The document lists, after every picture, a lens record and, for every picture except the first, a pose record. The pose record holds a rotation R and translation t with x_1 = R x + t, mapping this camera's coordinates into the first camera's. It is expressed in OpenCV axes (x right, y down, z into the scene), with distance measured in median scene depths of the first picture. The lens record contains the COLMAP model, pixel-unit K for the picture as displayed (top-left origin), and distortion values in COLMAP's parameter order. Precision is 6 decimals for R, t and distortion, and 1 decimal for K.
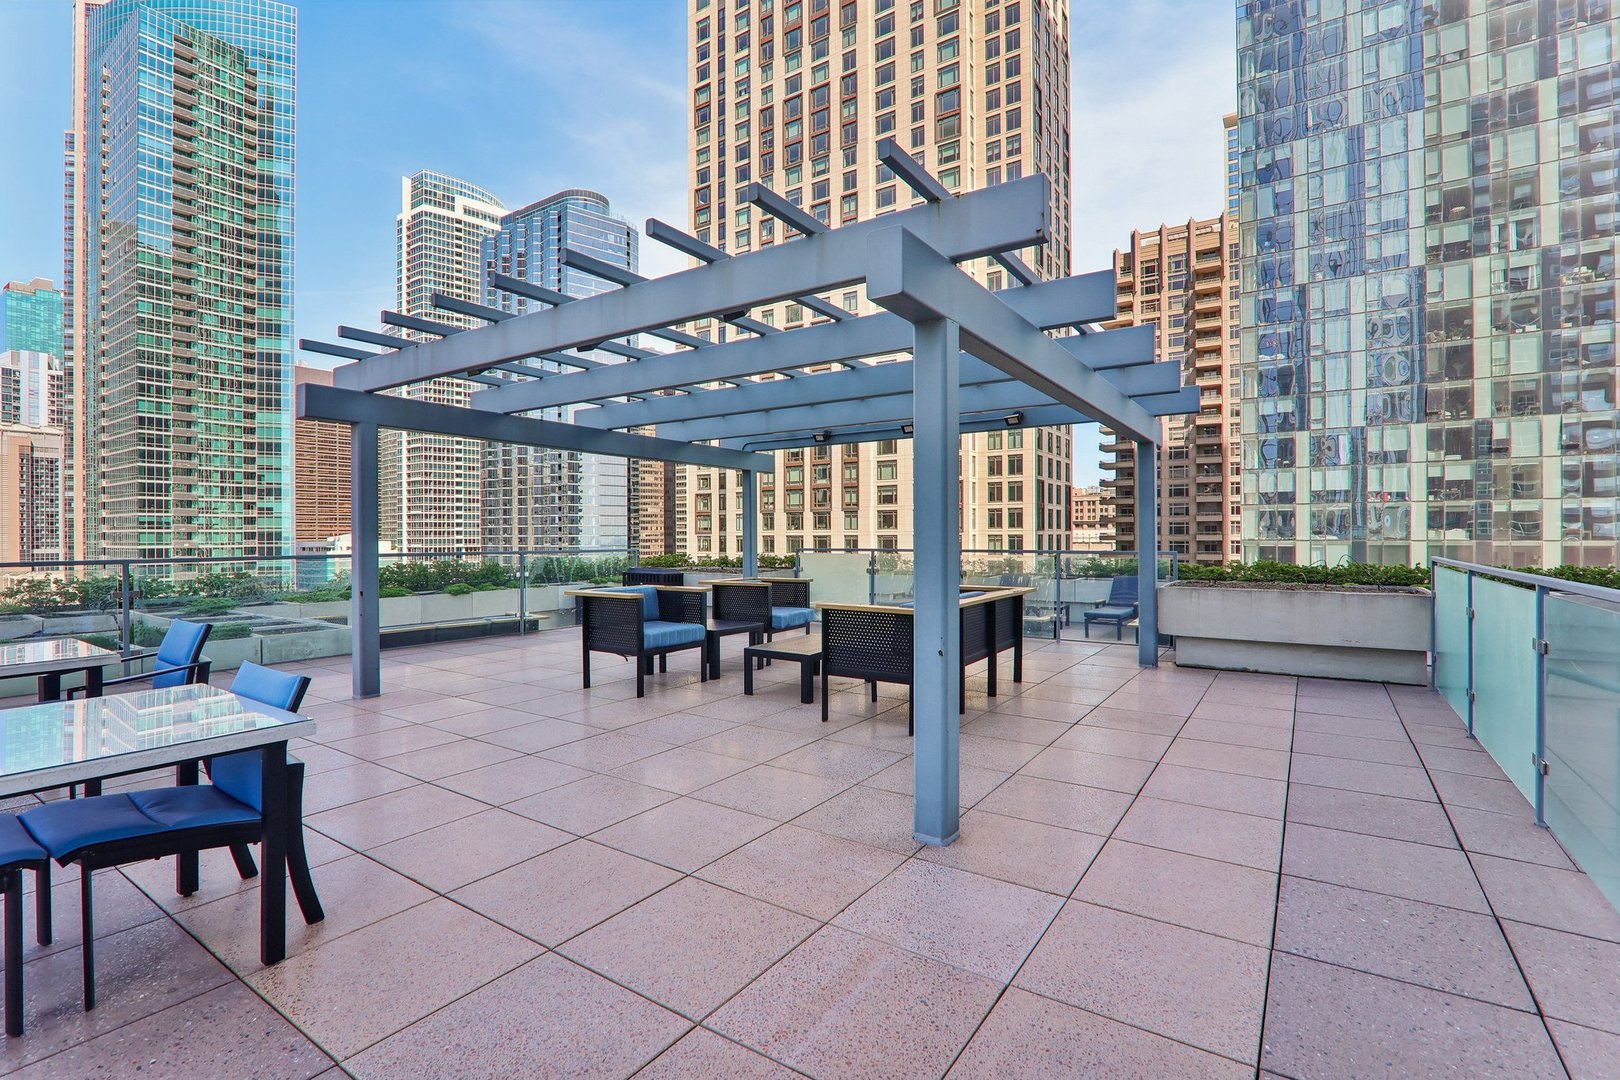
lens RADIAL K [[744.1, 0, 807.5], [0, 744.1, 533.2], [0, 0, 1]] dist [-0.015410, 0.000326]
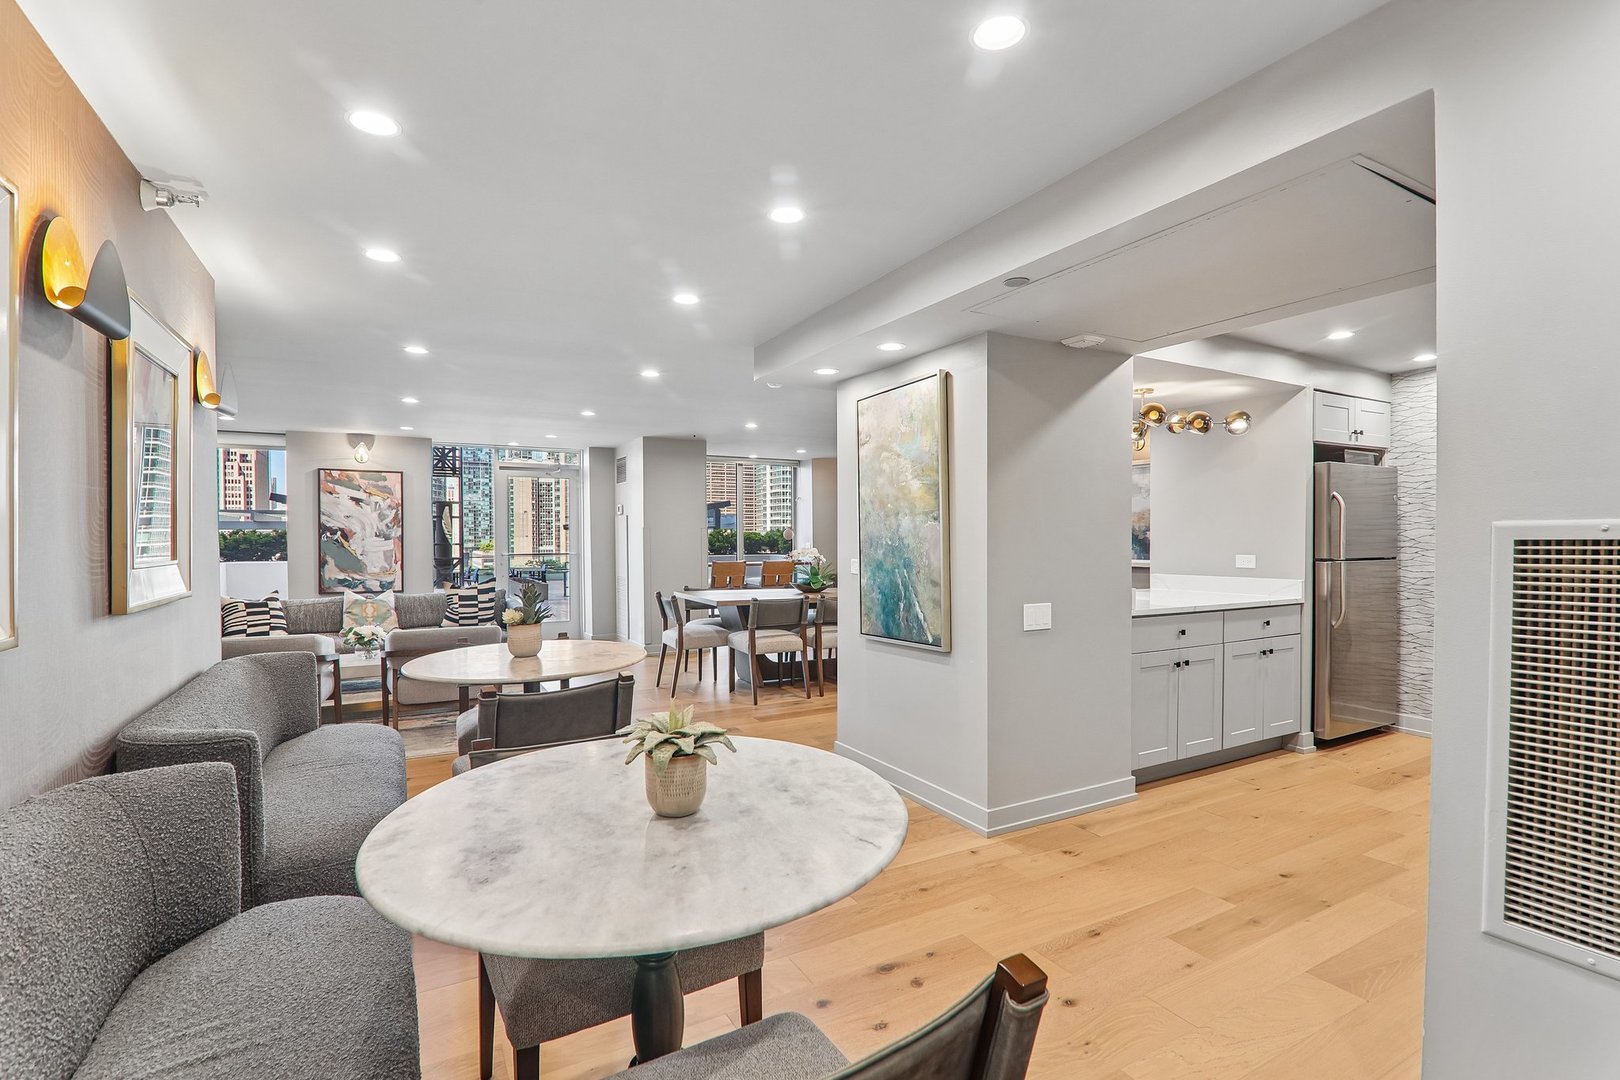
lens RADIAL K [[751.8, 0, 808.4], [0, 751.8, 548.8], [0, 0, 1]] dist [-0.008664, 0.000101]
pose [[0.891723, 0.009621, -0.452479, 0.108208], [-0.001042, 0.999815, 0.019205, -0.002707], [0.452580, -0.016654, 0.891568, -0.102506]]
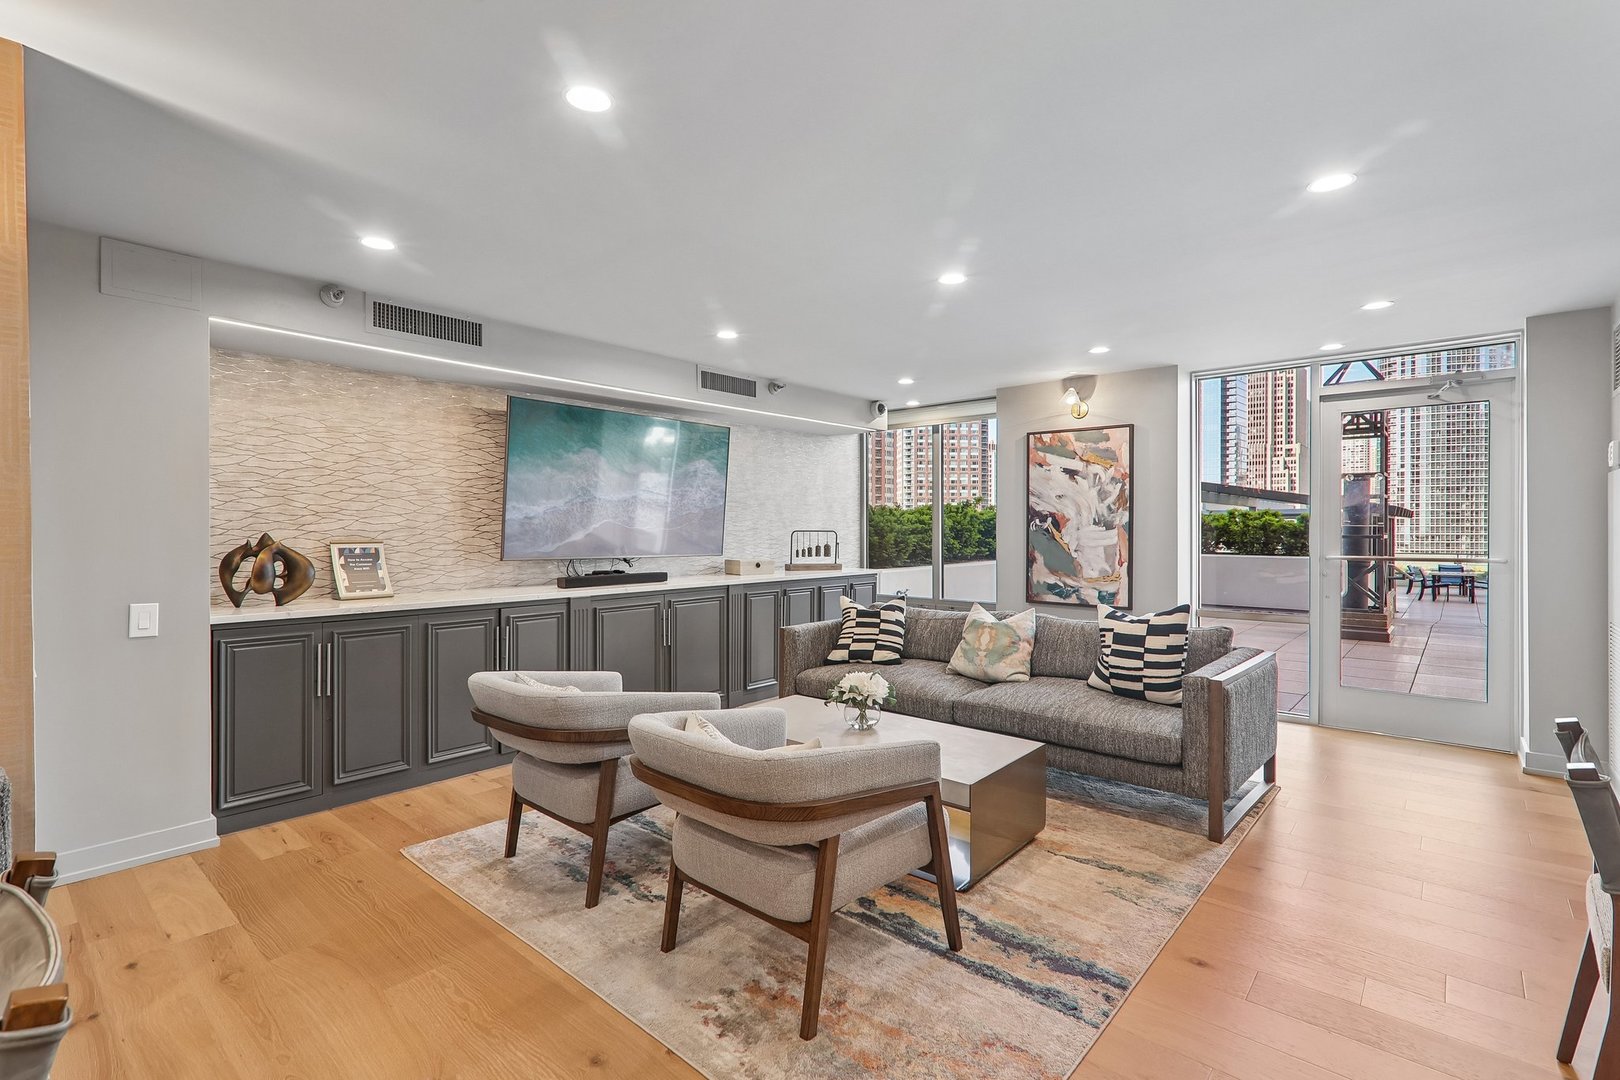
lens RADIAL K [[743.2, 0, 813.5], [0, 743.2, 536.4], [0, 0, 1]] dist [-0.001751, 0.000193]
pose [[-0.118368, 0.014464, -0.992864, 0.094599], [0.002813, 0.999895, 0.014231, -0.002516], [0.992966, -0.001109, -0.118396, -0.079448]]
